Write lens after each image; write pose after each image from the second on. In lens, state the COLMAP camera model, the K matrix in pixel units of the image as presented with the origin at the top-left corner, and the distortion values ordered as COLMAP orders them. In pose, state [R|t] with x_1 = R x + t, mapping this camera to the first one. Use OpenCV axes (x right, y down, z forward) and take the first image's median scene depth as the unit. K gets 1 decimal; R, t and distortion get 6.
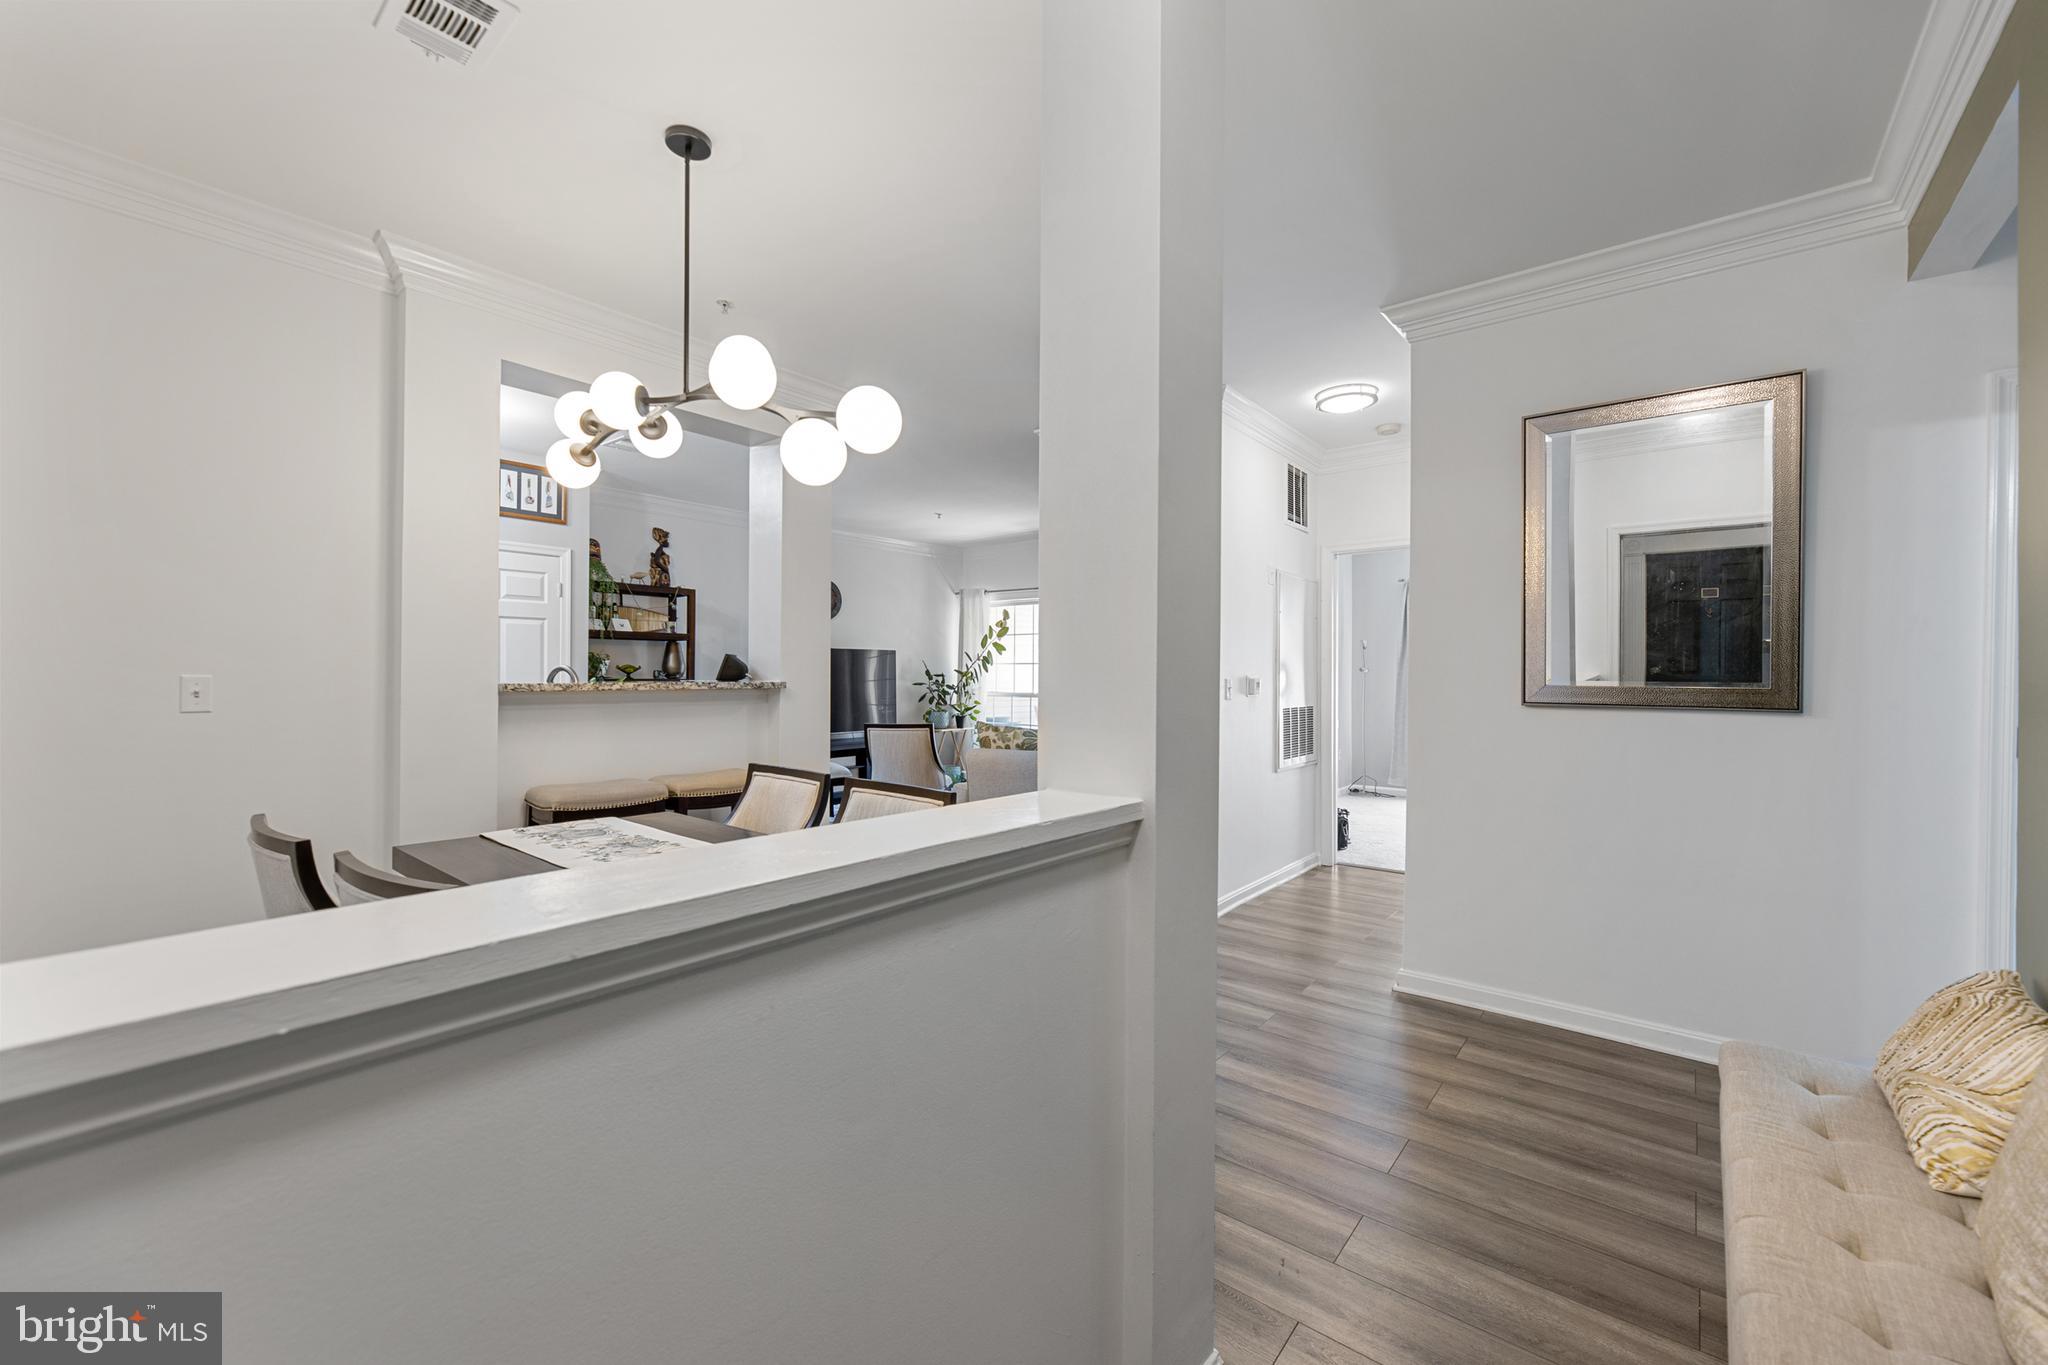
lens RADIAL K [[824.8, 0, 1021.7], [0, 824.8, 673.1], [0, 0, 1]] dist [-0.001299, -0.000181]
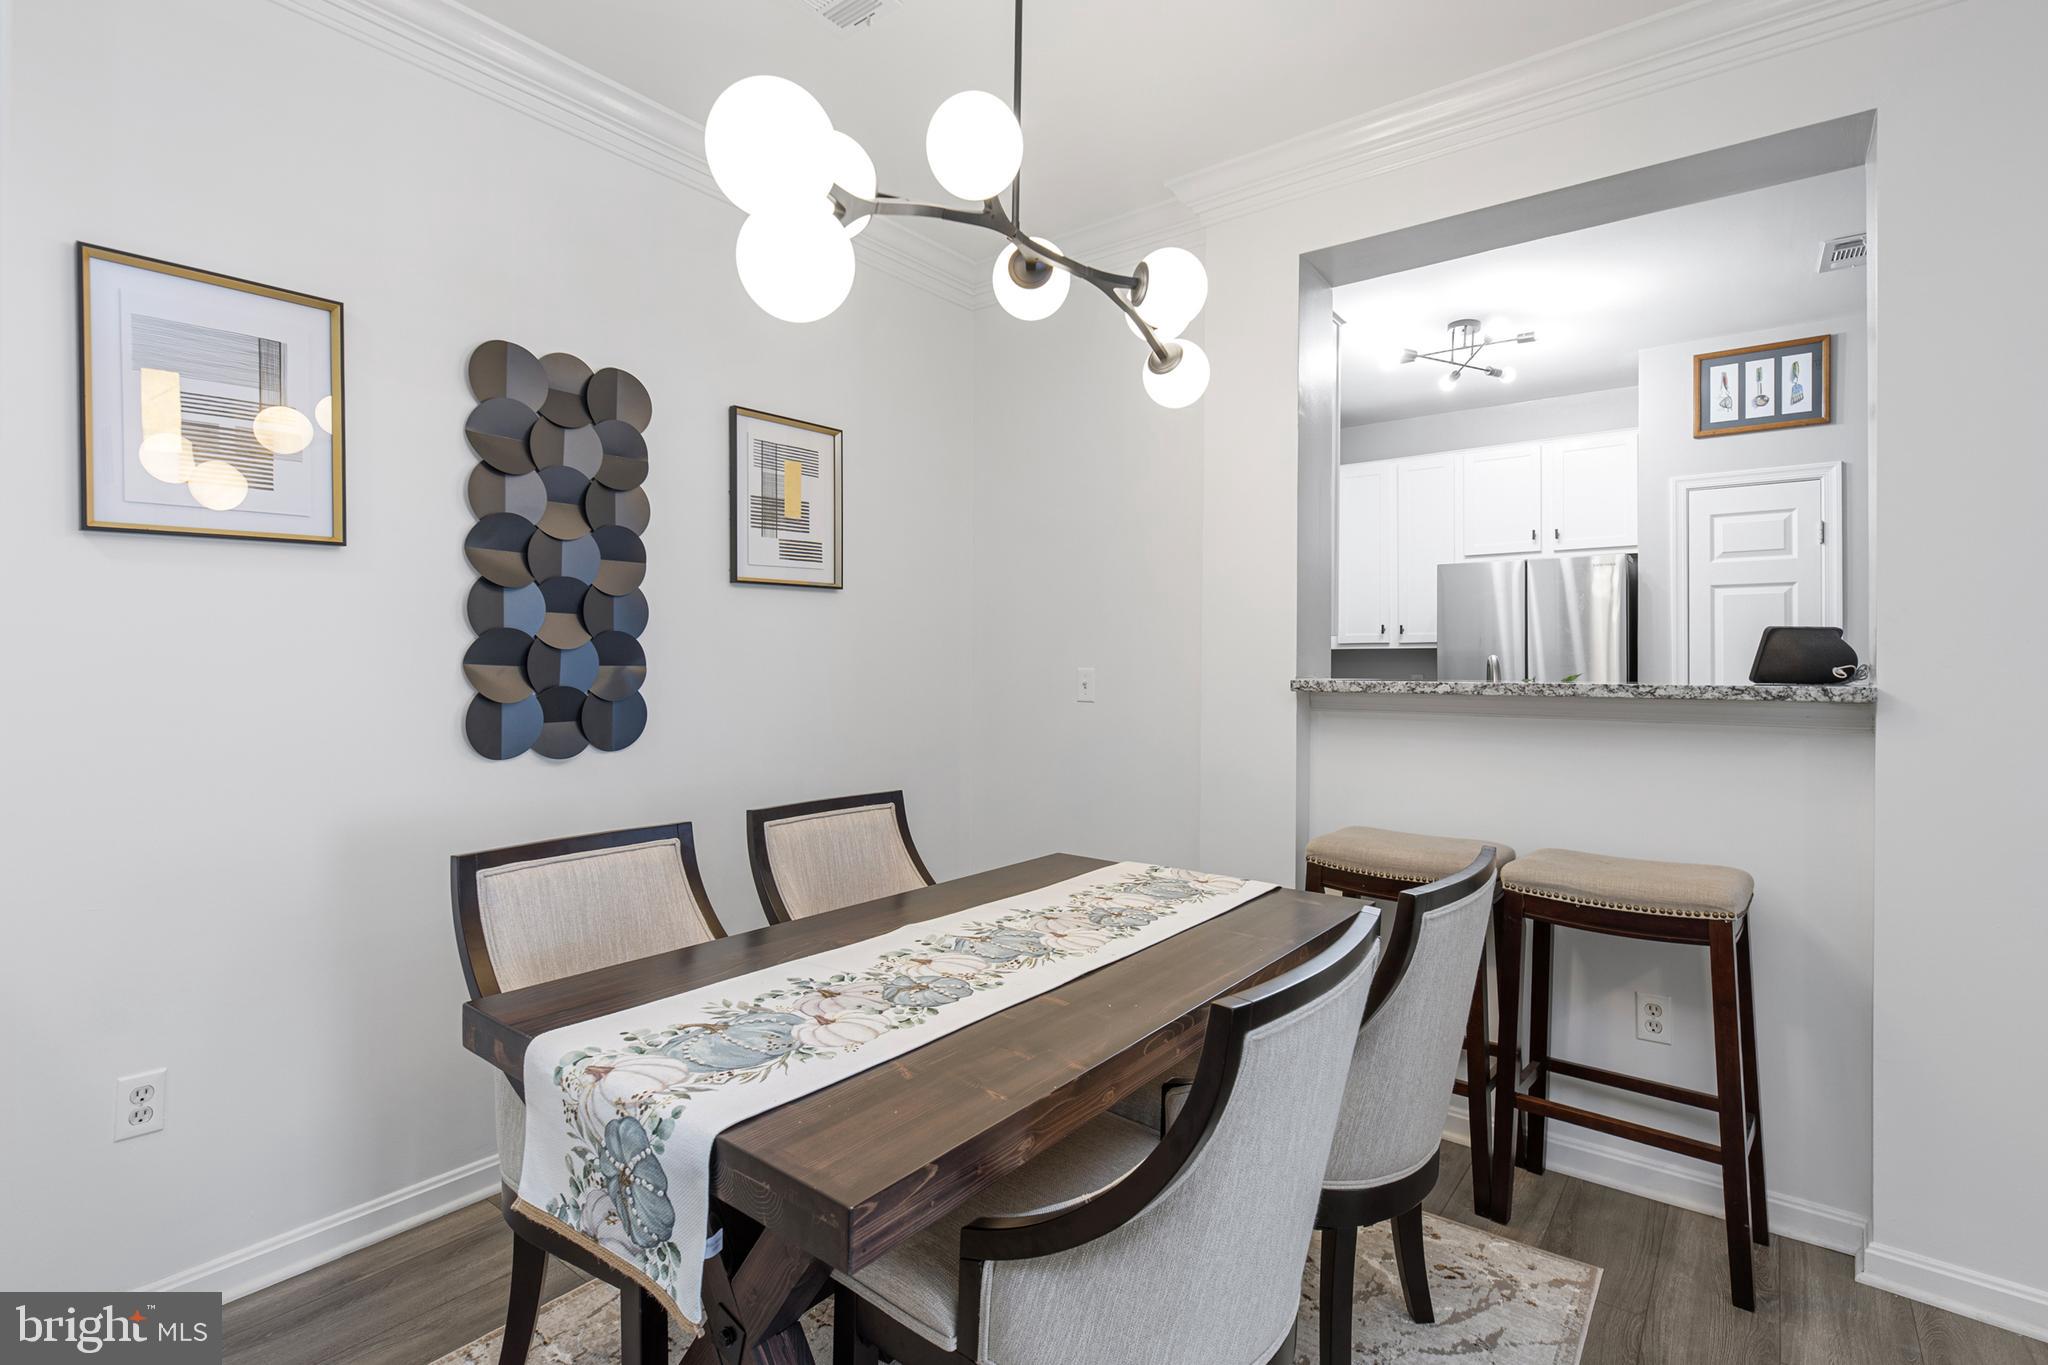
lens RADIAL K [[964.7, 0, 1007.3], [0, 964.7, 671.7], [0, 0, 1]] dist [-0.002263, -0.000234]
pose [[0.013089, -0.000603, -0.999914, 0.115726], [-0.005245, 0.999986, -0.000672, 0.003256], [0.999901, 0.005253, 0.013086, 0.332049]]
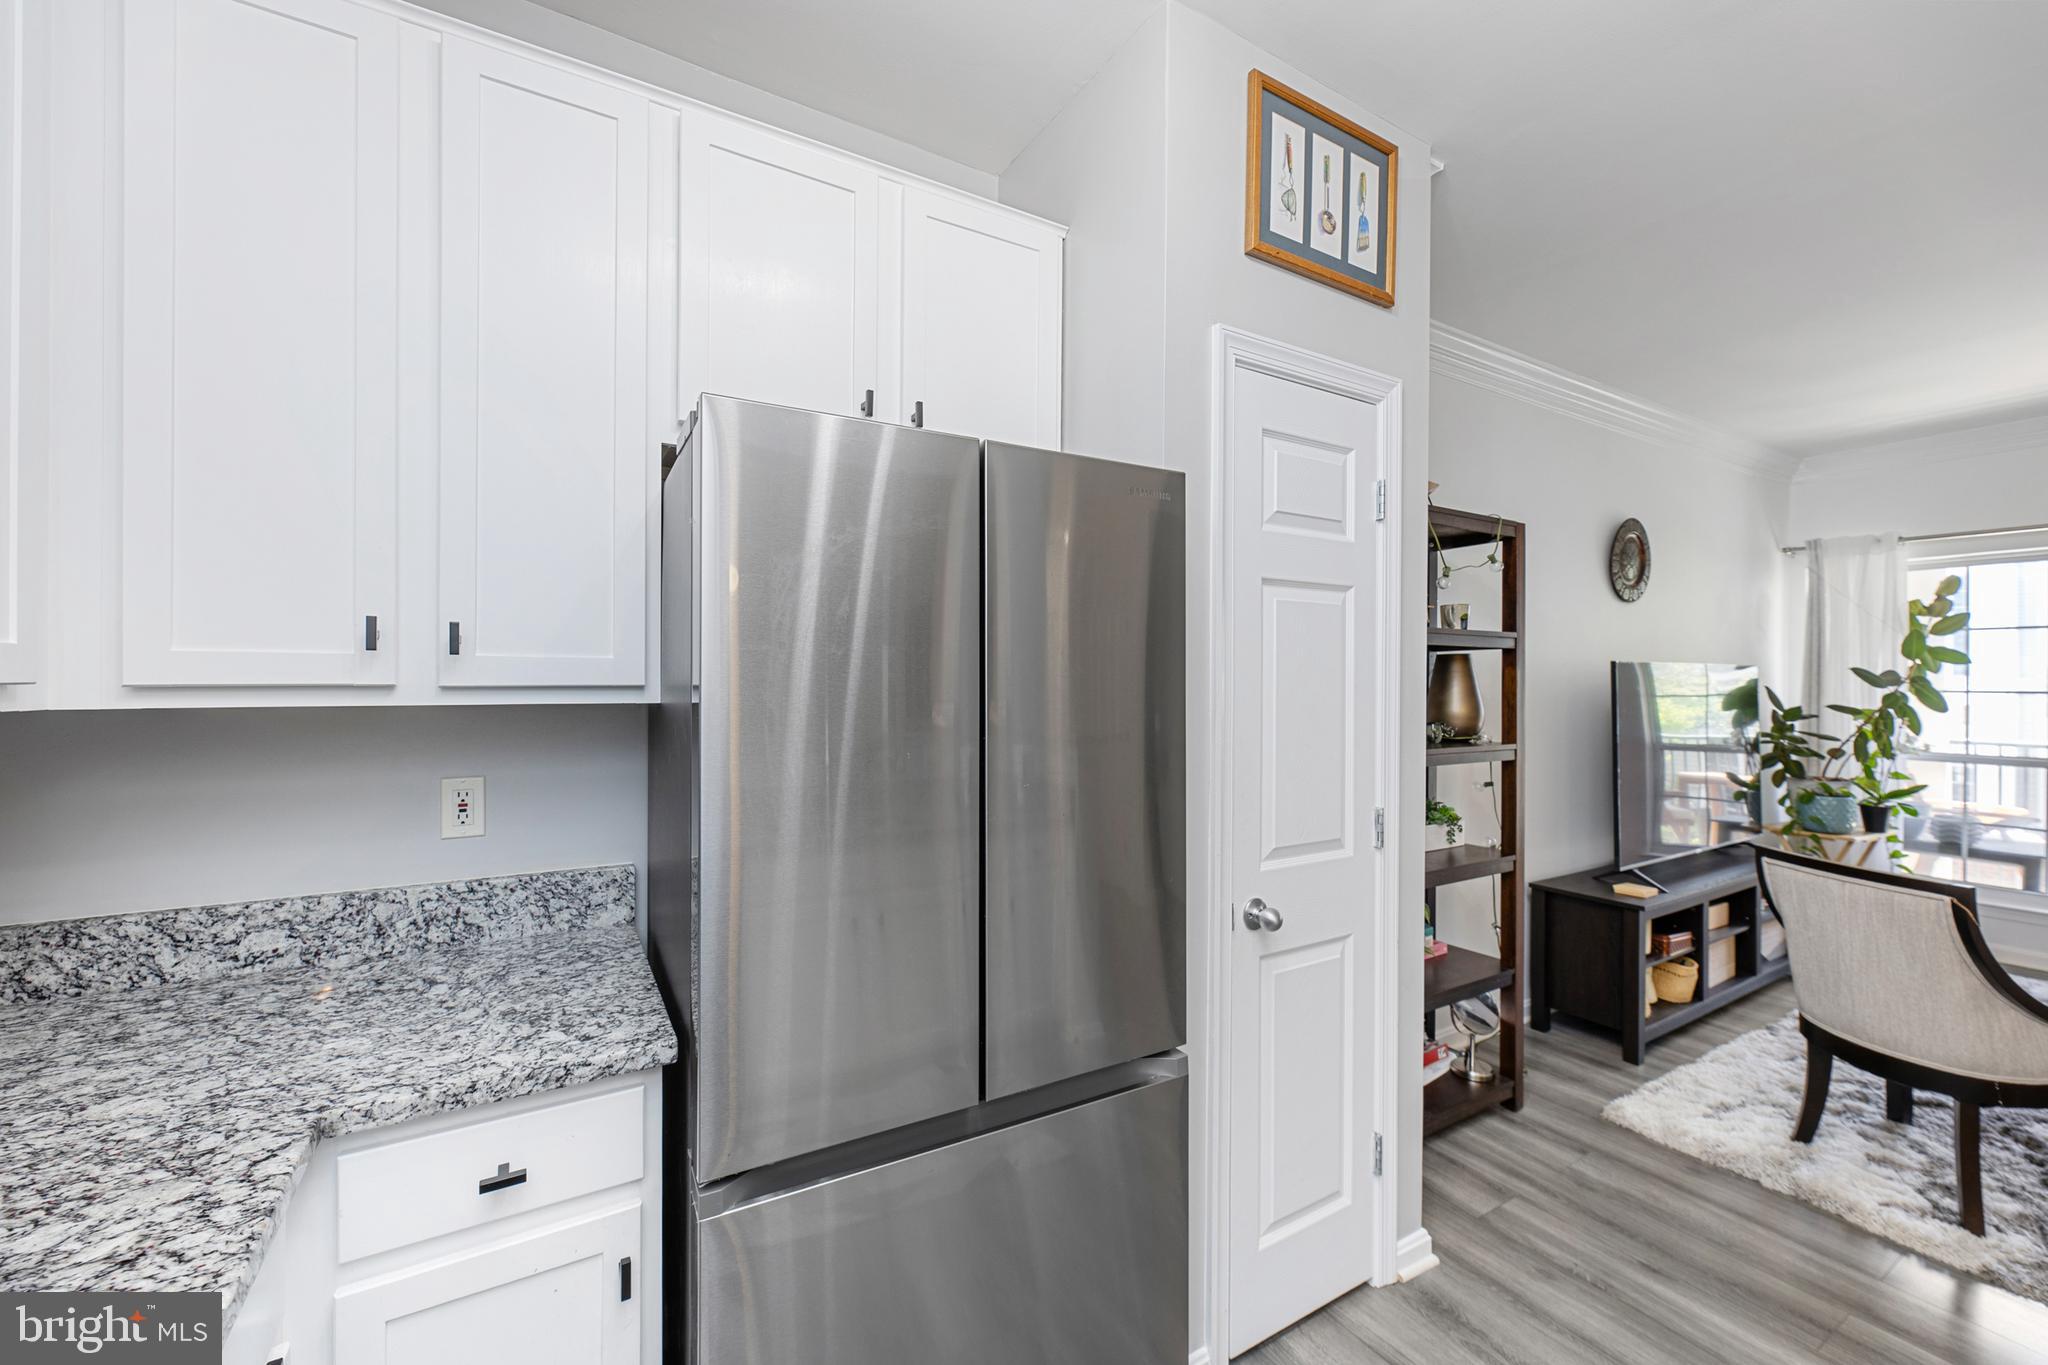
lens RADIAL K [[809.2, 0, 1017.9], [0, 809.2, 672.9], [0, 0, 1]] dist [0.002771, -0.000046]
pose [[0.938135, -0.004697, -0.346238, -0.490384], [0.000756, 0.999933, -0.011517, -0.023552], [0.346269, 0.010542, 0.938076, 0.538607]]
